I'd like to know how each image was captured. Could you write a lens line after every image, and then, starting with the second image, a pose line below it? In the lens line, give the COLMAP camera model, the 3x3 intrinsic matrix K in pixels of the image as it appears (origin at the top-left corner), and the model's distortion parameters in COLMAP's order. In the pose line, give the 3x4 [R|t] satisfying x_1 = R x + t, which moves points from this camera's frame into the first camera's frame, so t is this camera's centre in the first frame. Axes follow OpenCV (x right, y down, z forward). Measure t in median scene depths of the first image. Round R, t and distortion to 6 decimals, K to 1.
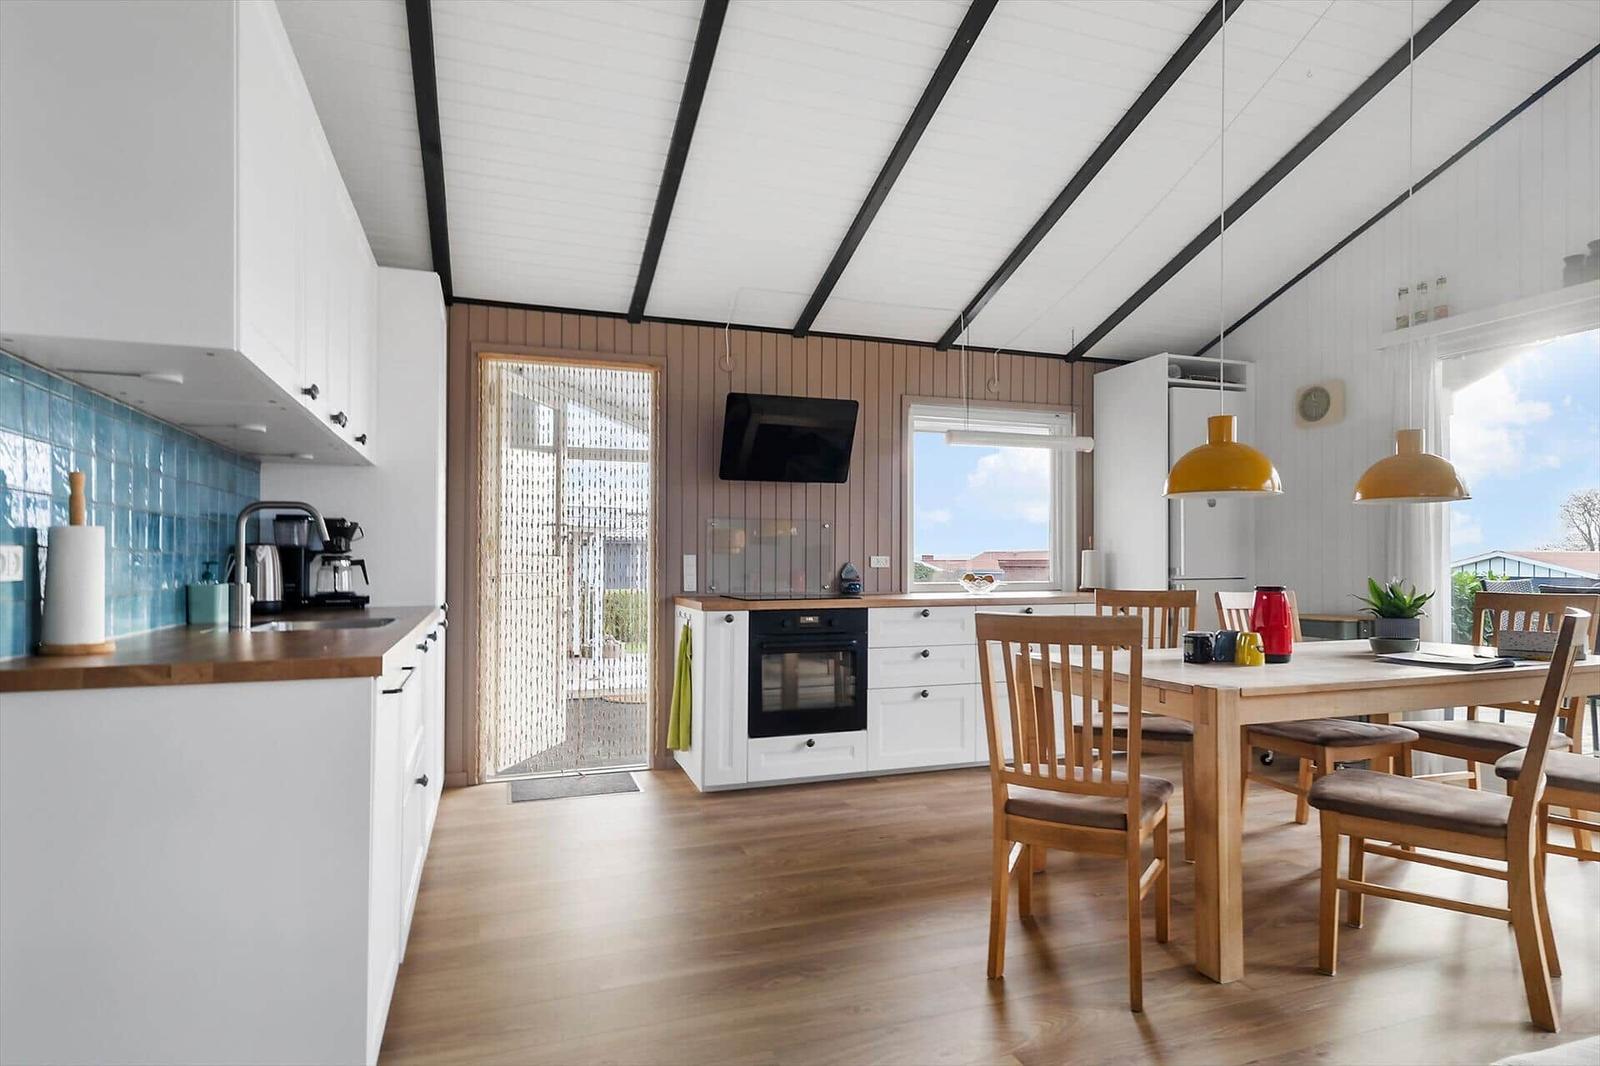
lens RADIAL K [[849.6, 0, 827.6], [0, 849.6, 544.8], [0, 0, 1]] dist [0.002178, 0.000500]
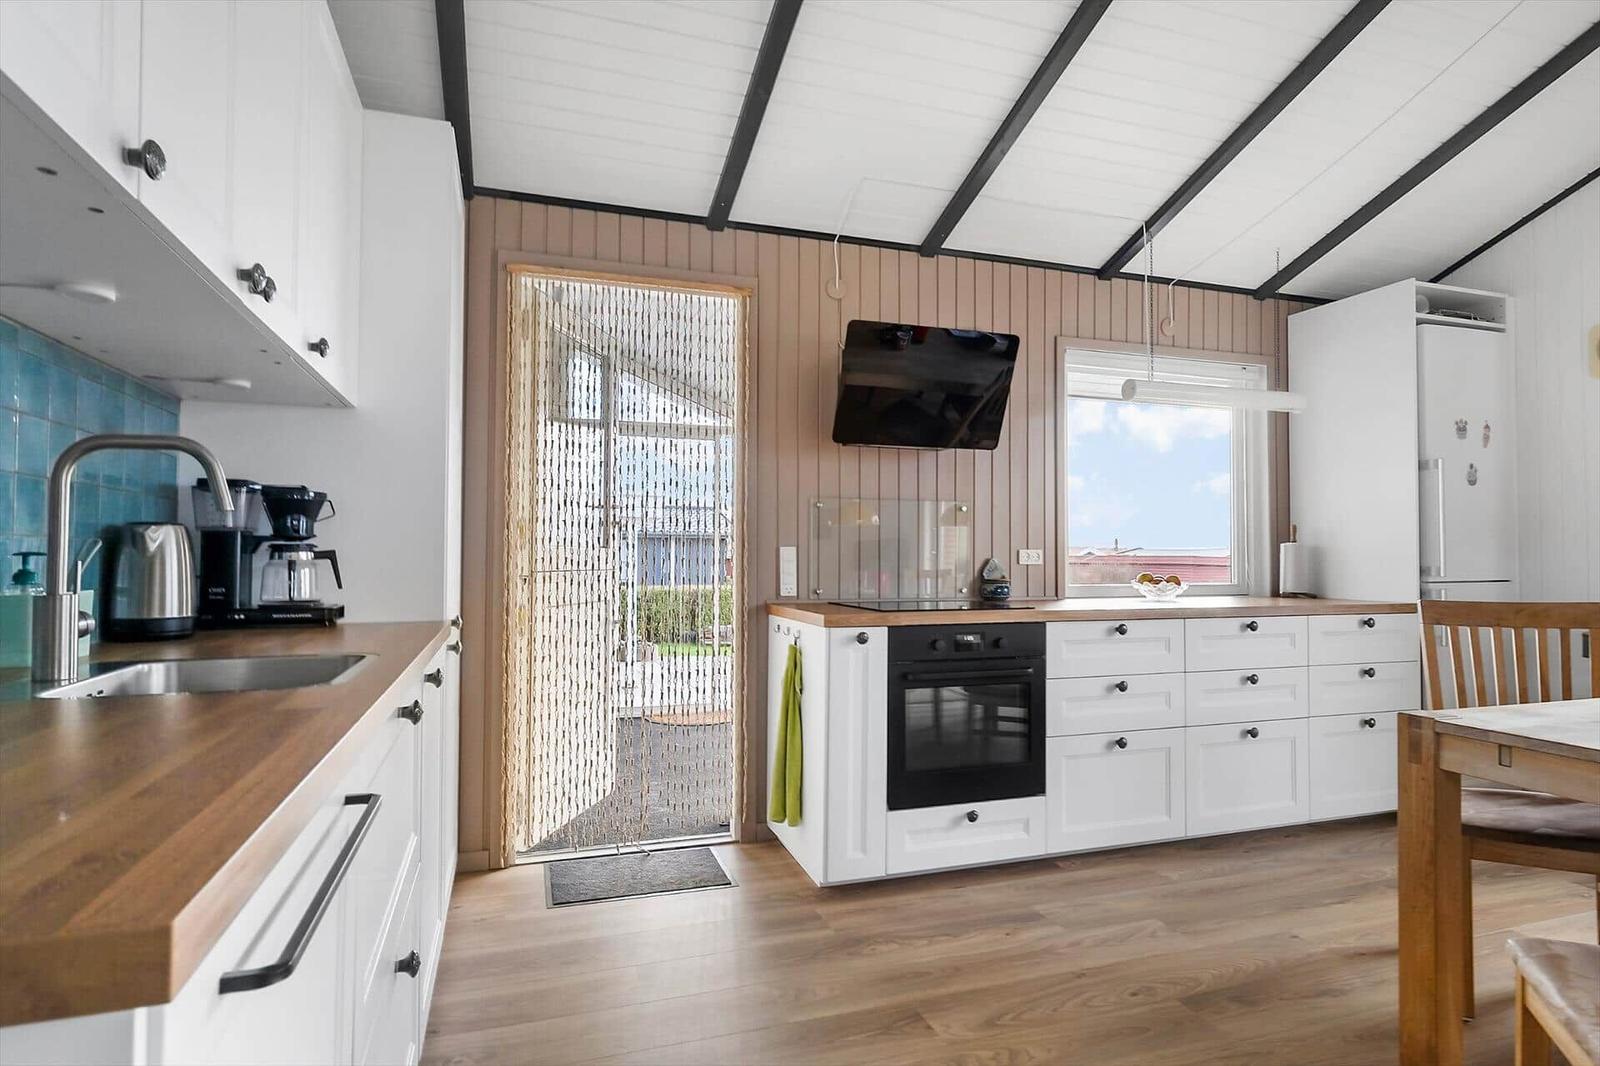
lens RADIAL K [[849.6, 0, 807.1], [0, 849.6, 530.9], [0, 0, 1]] dist [0.002178, 0.000500]
pose [[0.999133, 0.002172, -0.041579, -0.124343], [-0.002633, 0.999936, -0.011026, 0.006866], [0.041552, 0.011126, 0.999074, 0.287587]]
